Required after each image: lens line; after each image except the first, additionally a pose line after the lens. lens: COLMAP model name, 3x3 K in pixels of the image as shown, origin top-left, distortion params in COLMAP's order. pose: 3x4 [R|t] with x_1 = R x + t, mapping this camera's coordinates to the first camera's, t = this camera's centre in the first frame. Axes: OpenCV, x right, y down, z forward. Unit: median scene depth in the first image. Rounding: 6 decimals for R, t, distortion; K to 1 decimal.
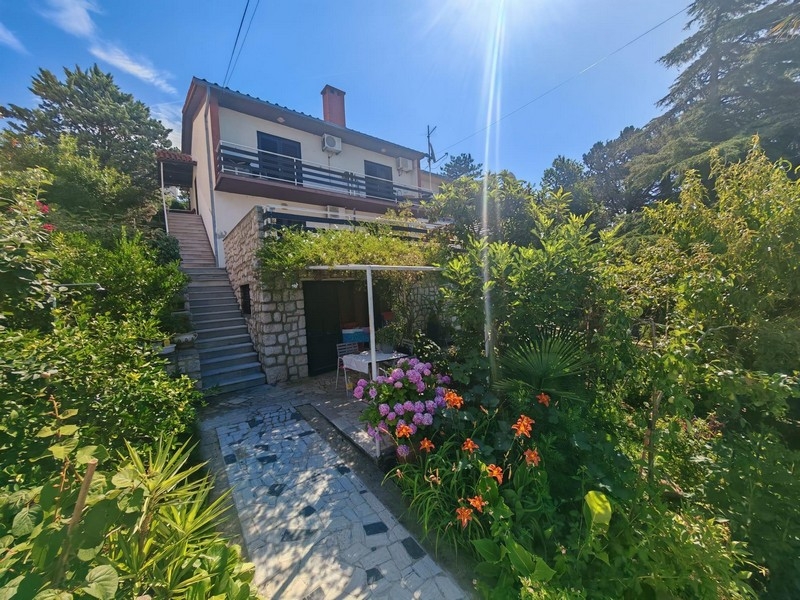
lens RADIAL K [[296.8, 0, 398.4], [0, 296.8, 301.0], [0, 0, 1]] dist [-0.001780, 0.000057]
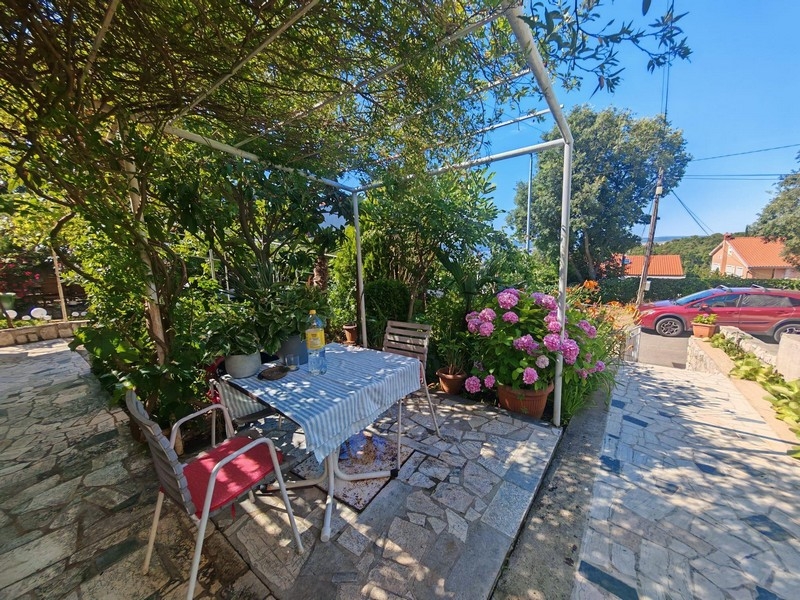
lens RADIAL K [[296.8, 0, 400.8], [0, 296.8, 301.6], [0, 0, 1]] dist [-0.001780, 0.000057]
pose [[-0.244425, -0.091107, 0.965379, -0.694815], [0.092097, 0.988894, 0.116645, 0.123057], [-0.965285, 0.117420, -0.233319, 1.633908]]
